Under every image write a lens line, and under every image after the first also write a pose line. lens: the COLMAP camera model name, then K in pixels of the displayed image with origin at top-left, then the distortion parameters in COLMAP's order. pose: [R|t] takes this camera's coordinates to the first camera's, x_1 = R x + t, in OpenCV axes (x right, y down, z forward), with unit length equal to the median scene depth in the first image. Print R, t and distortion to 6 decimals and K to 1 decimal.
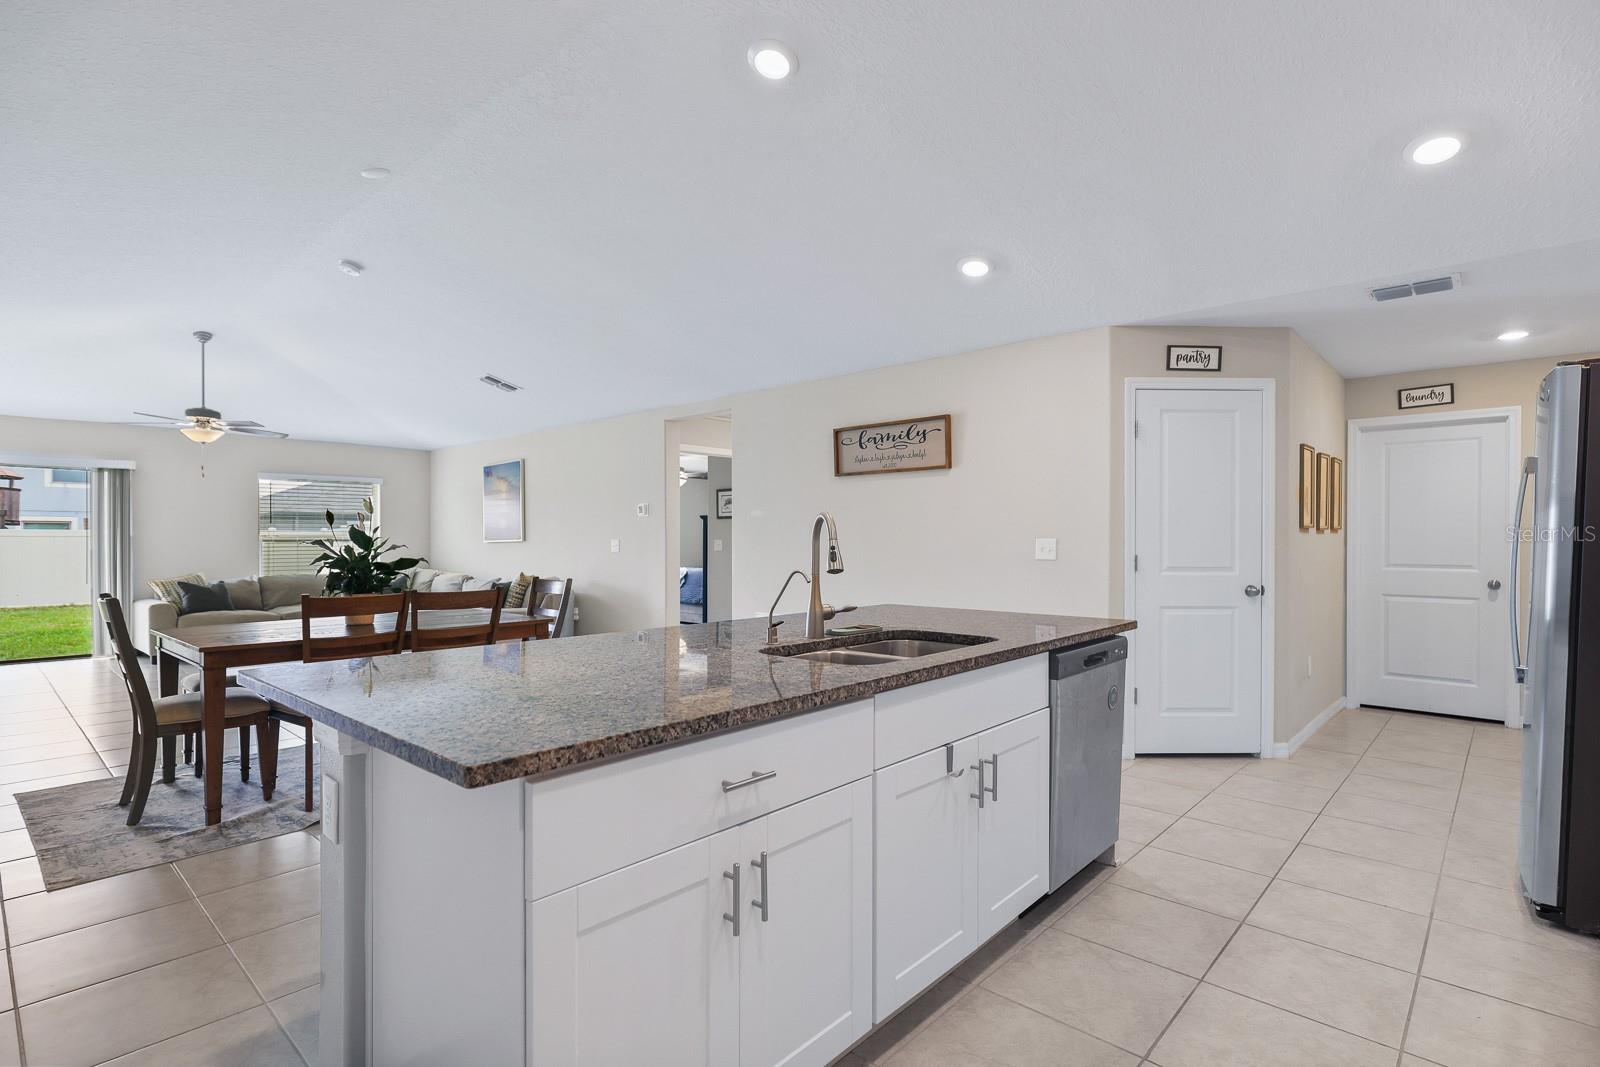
lens RADIAL K [[795.9, 0, 800.0], [0, 795.9, 533.5], [0, 0, 1]] dist [-0.005186, -0.000418]
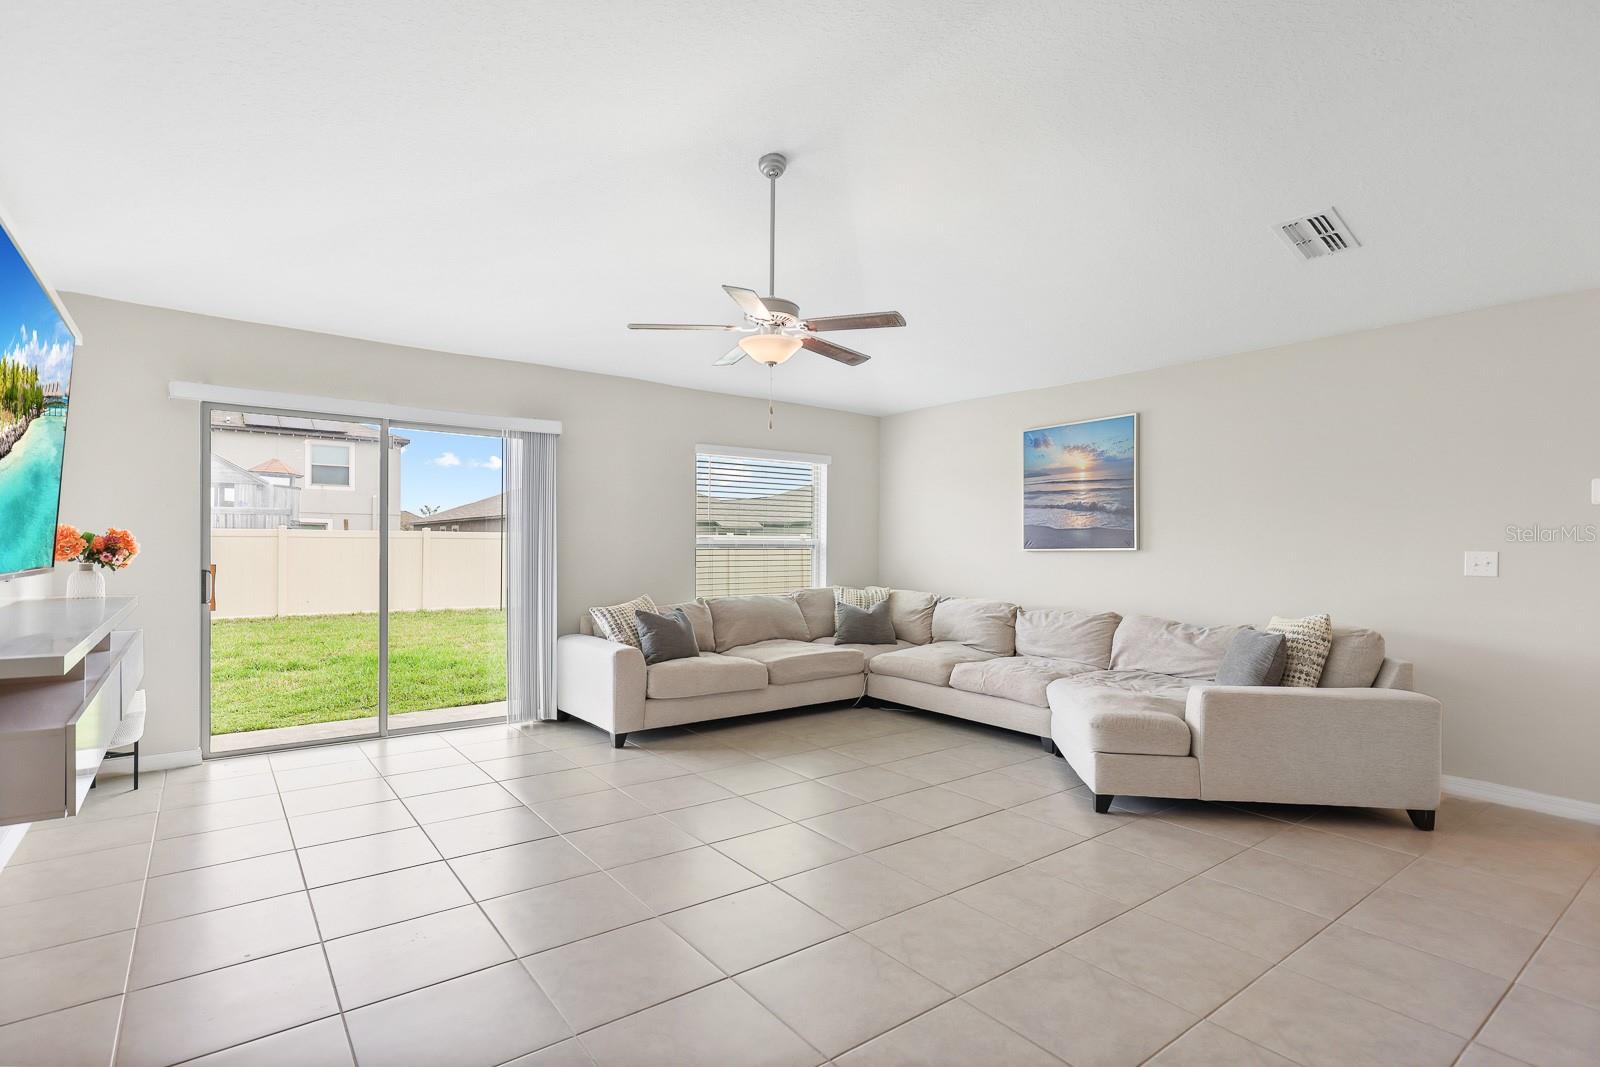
lens RADIAL K [[764.7, 0, 800.4], [0, 764.7, 543.0], [0, 0, 1]] dist [0.001442, -0.000482]
pose [[0.987467, 0.010458, -0.157481, -0.482530], [-0.010058, 0.999944, 0.003338, 0.003685], [0.157507, -0.001712, 0.987516, 0.364491]]
